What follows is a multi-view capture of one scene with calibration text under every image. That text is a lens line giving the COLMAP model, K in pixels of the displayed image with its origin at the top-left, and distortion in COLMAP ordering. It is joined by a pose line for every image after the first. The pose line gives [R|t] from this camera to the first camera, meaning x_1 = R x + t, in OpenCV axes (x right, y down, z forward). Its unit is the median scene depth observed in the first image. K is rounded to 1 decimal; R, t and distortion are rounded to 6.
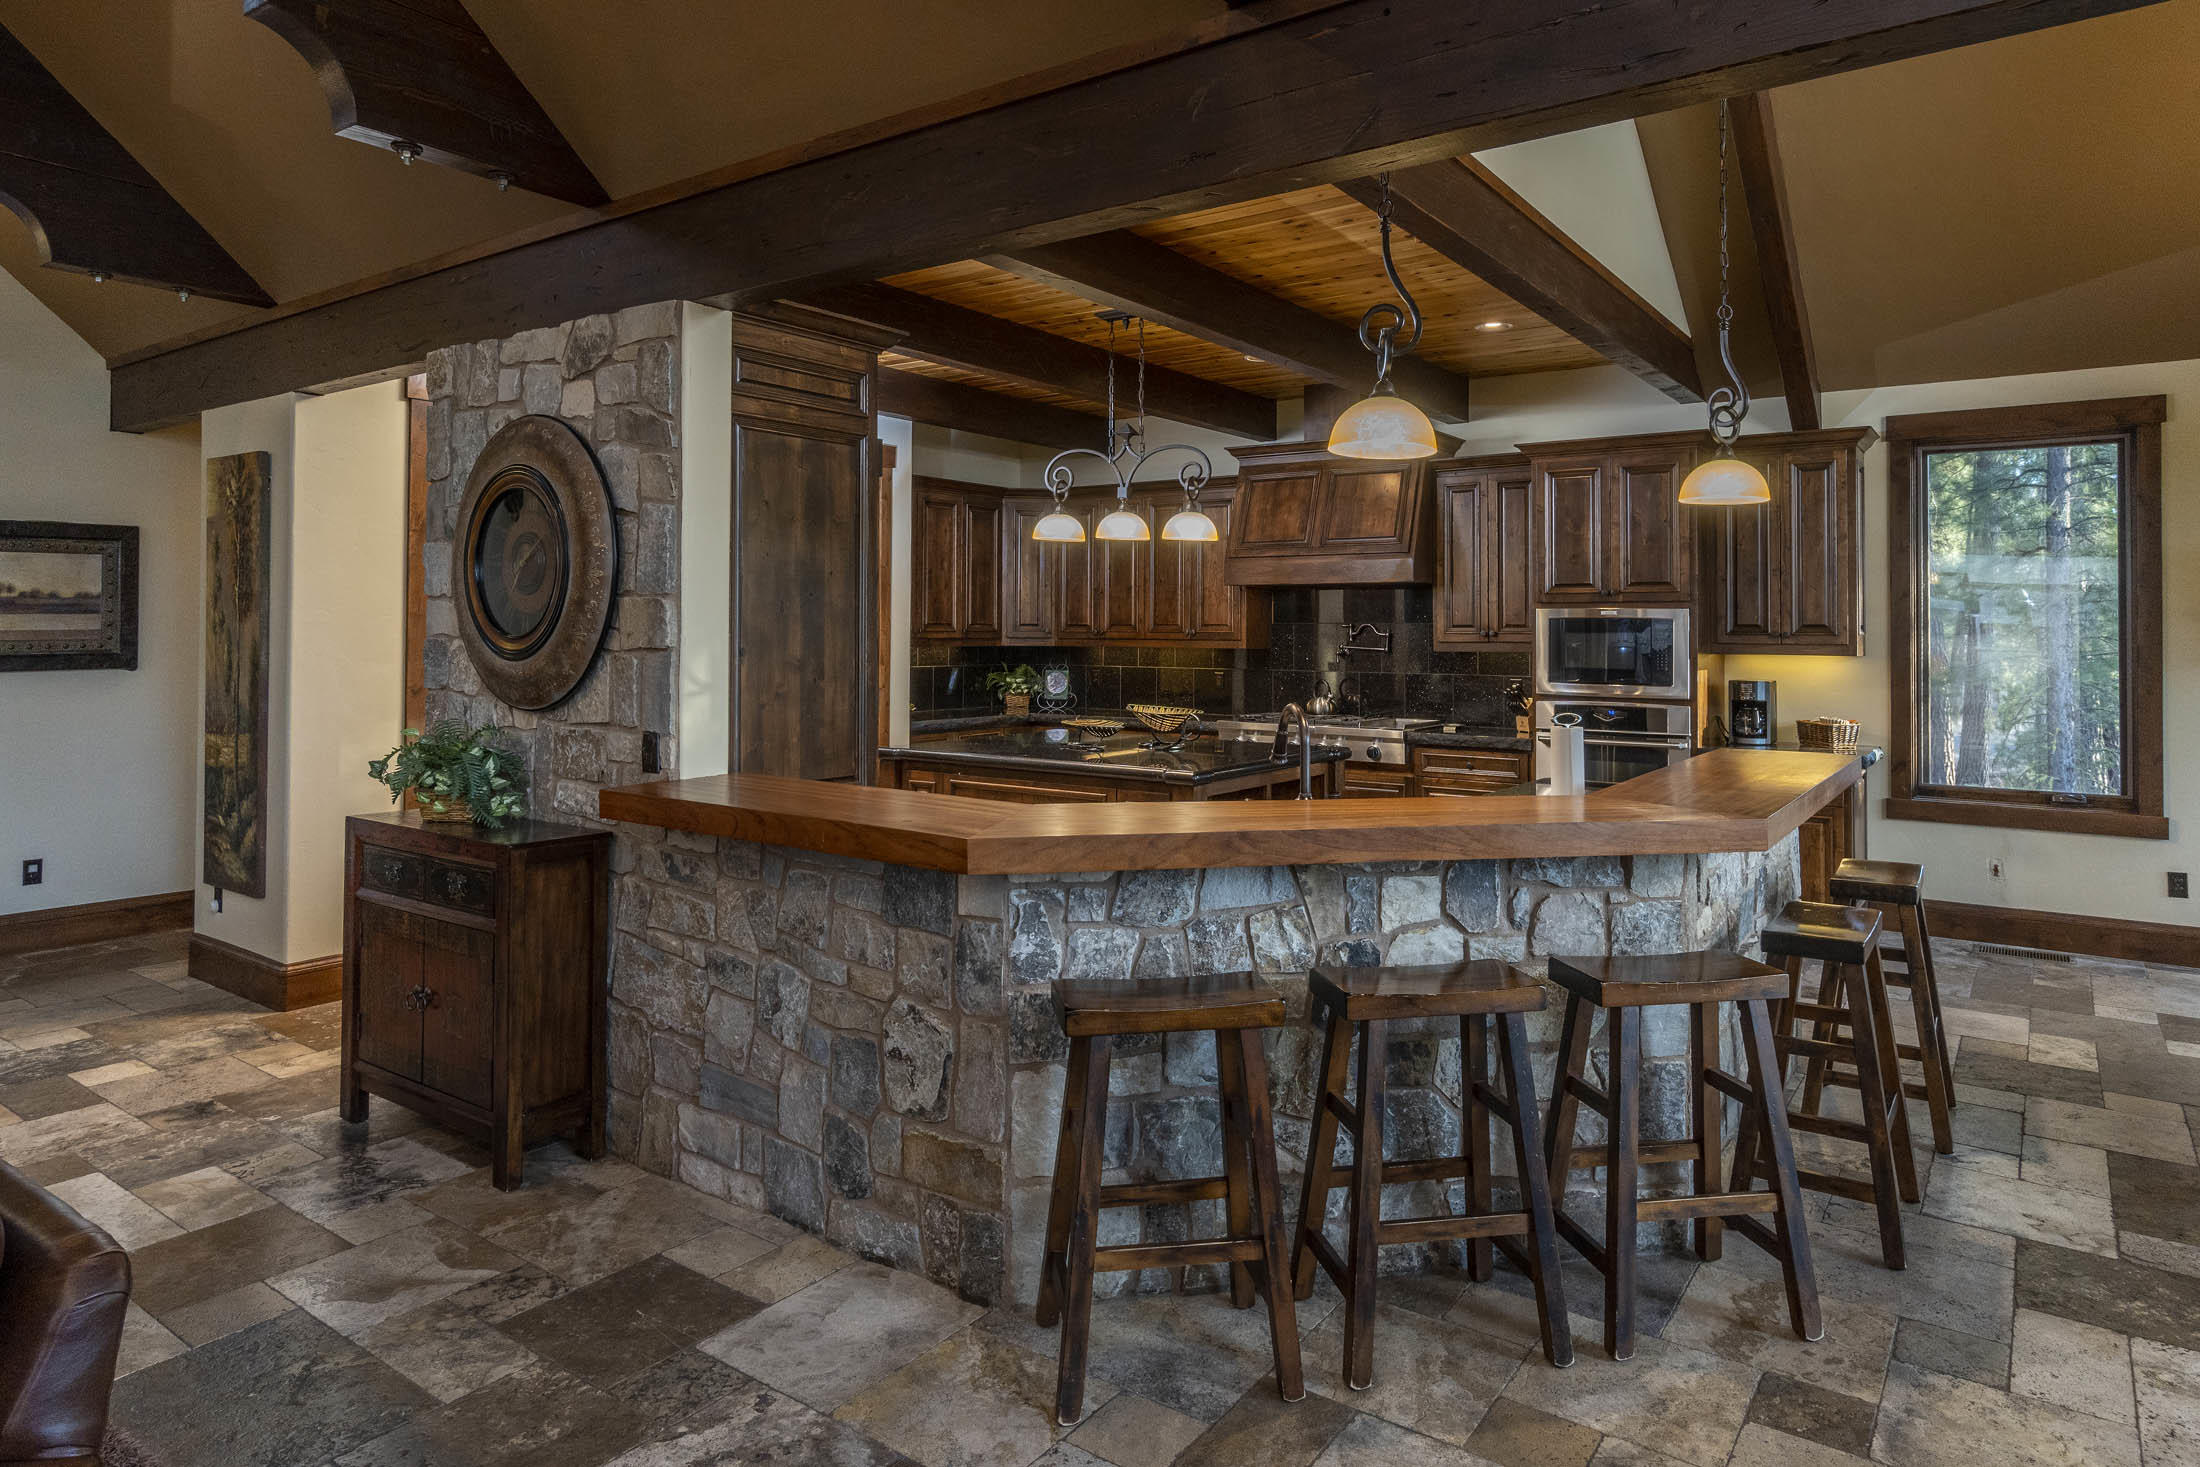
lens RADIAL K [[1307.7, 0, 1084.6], [0, 1307.7, 607.1], [0, 0, 1]] dist [0.001043, -0.000696]
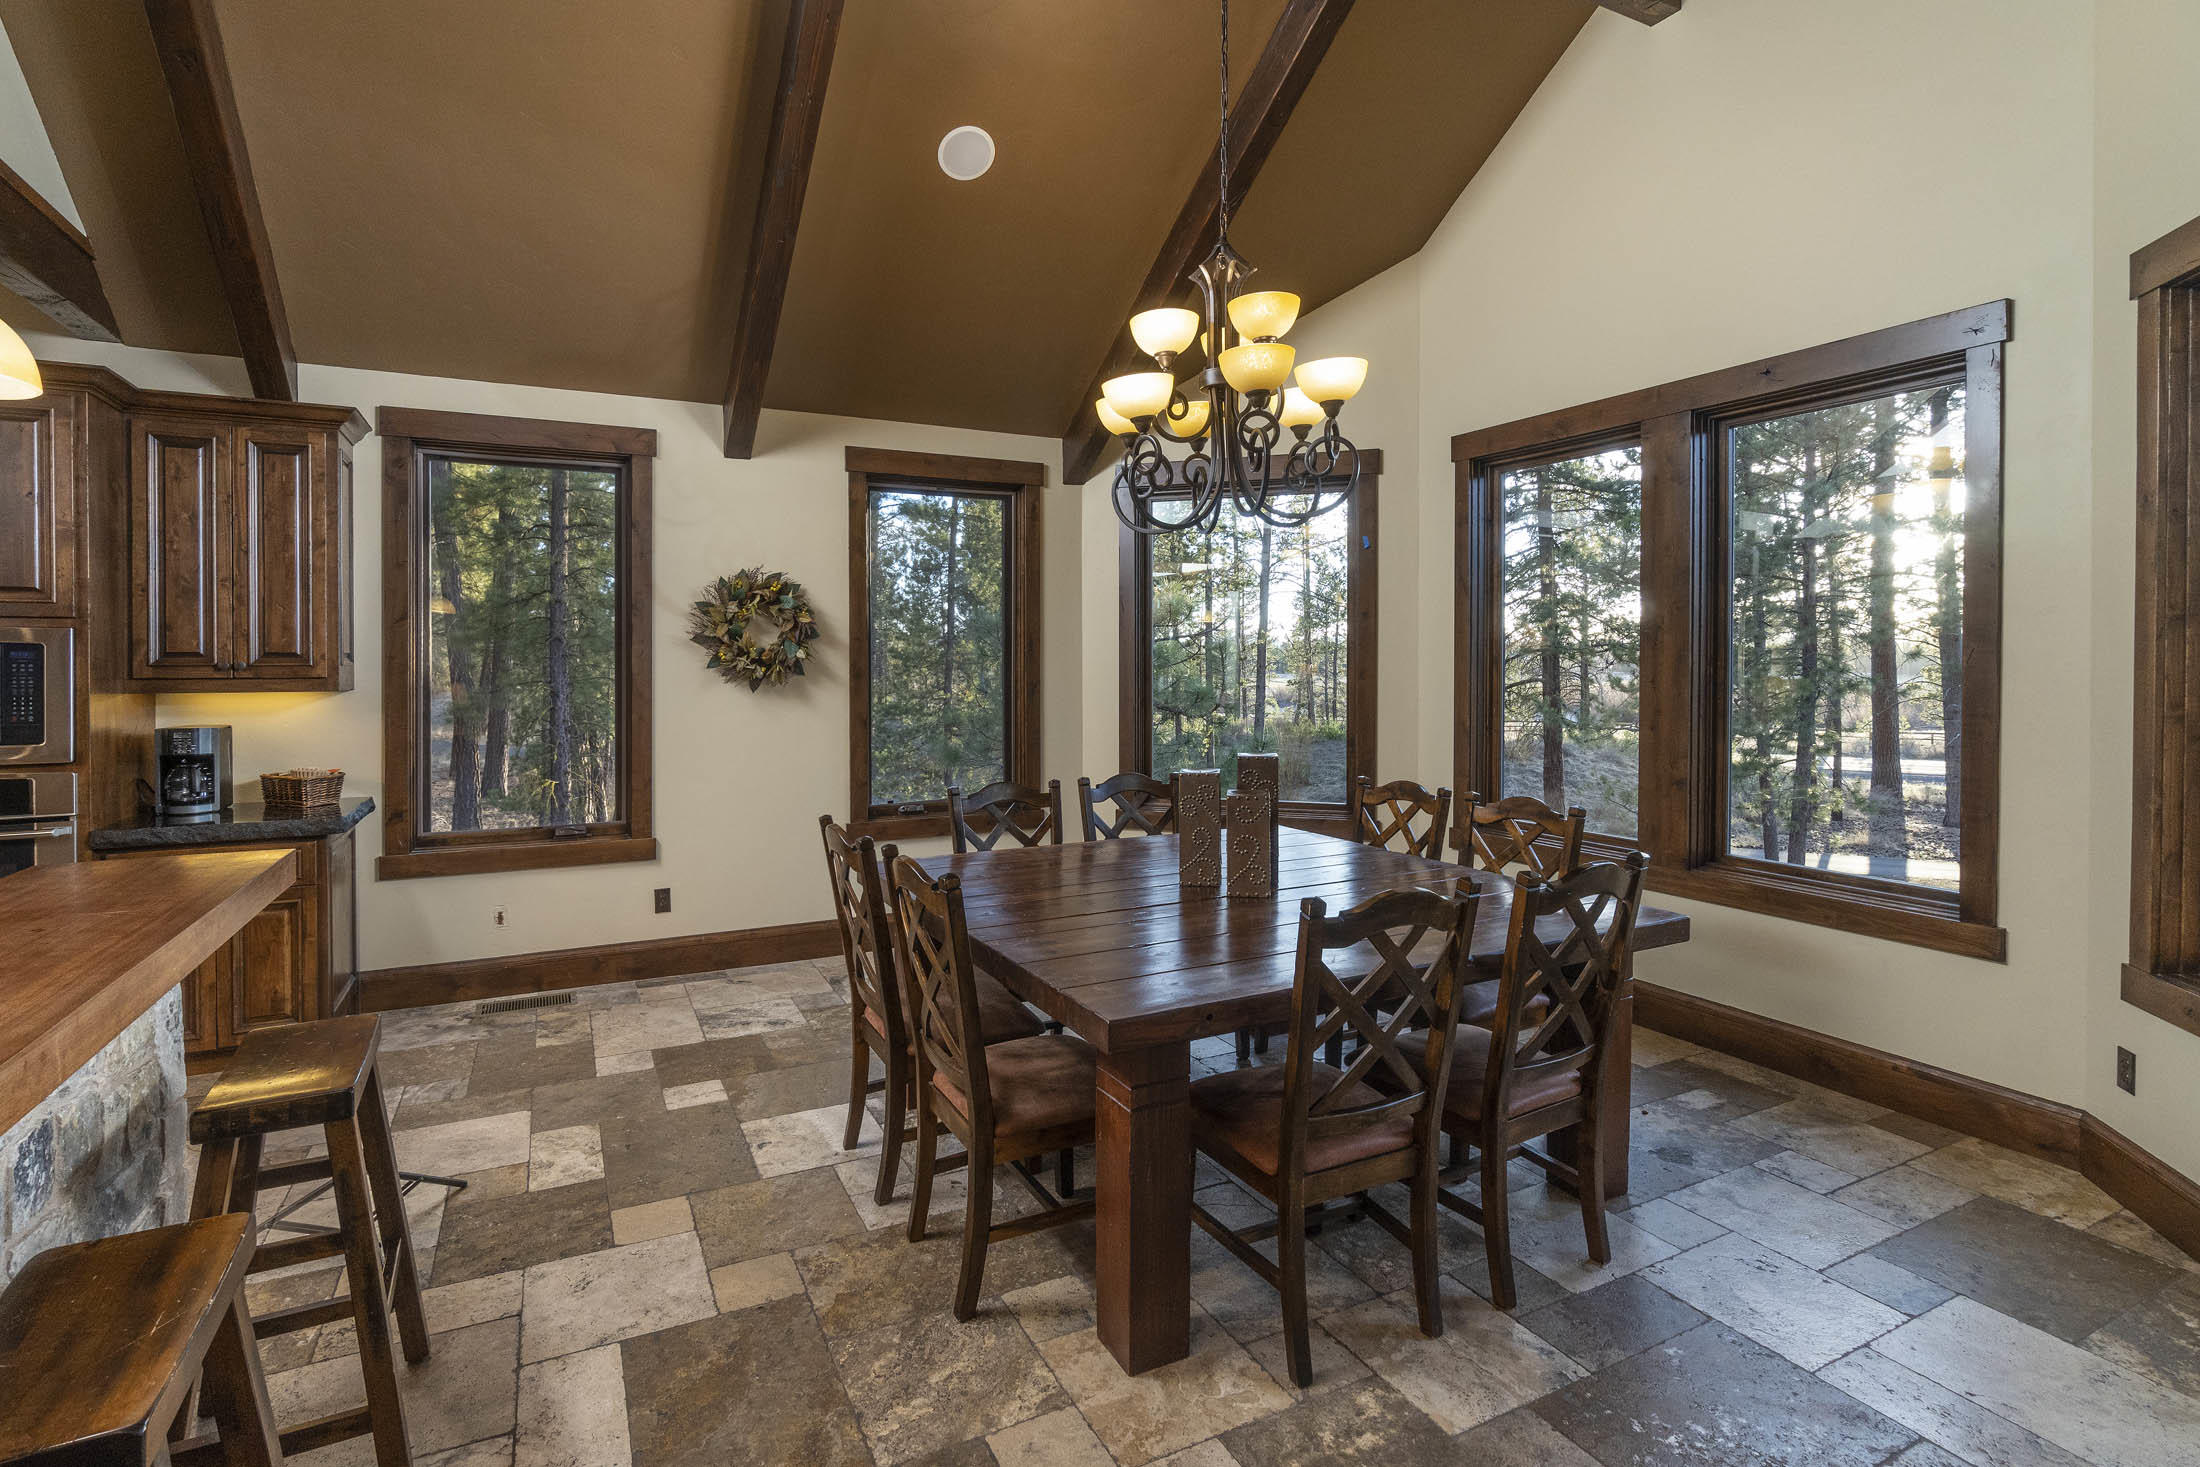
lens RADIAL K [[1081.0, 0, 1103.7], [0, 1081.0, 660.2], [0, 0, 1]] dist [-0.000280, -0.000349]
pose [[0.446996, -0.005868, 0.894517, 0.200387], [-0.009820, 0.999886, 0.011466, 0.005955], [-0.894482, -0.013910, 0.446888, 0.273271]]
